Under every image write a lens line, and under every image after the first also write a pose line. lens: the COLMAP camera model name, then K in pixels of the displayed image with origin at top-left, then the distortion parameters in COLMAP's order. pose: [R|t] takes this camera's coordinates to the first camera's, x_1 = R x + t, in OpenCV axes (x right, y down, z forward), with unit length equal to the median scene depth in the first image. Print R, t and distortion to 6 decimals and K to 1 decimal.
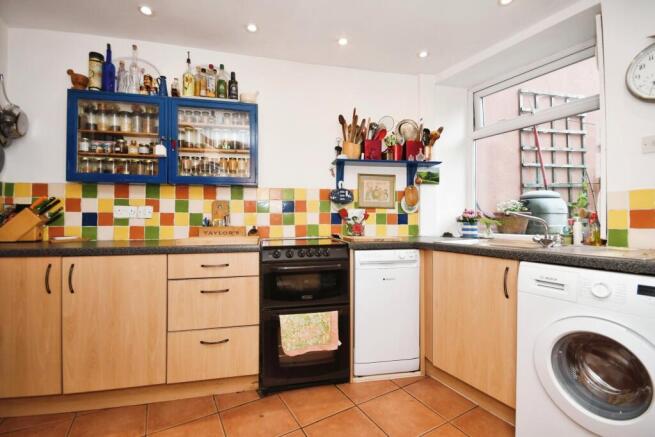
lens RADIAL K [[297.7, 0, 327.5], [0, 297.7, 218.5], [0, 0, 1]] dist [0.000450, -0.000076]
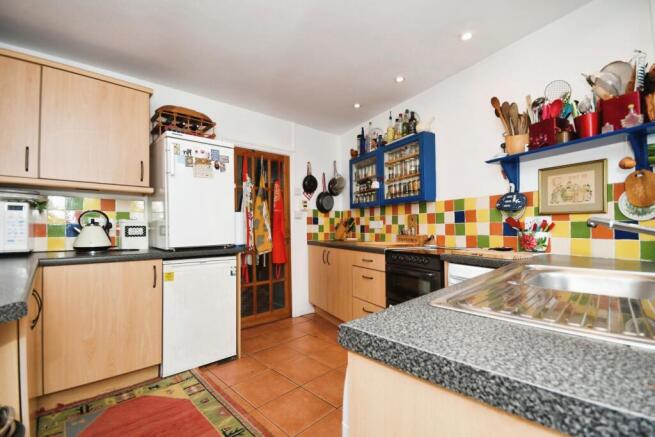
lens RADIAL K [[290.2, 0, 327.5], [0, 290.2, 229.9], [0, 0, 1]] dist [-0.000166, -0.000118]
pose [[0.261008, 0.006364, -0.965316, 0.720583], [0.000934, 0.999976, 0.006845, -0.003515], [0.965336, -0.002688, 0.260996, 0.314008]]
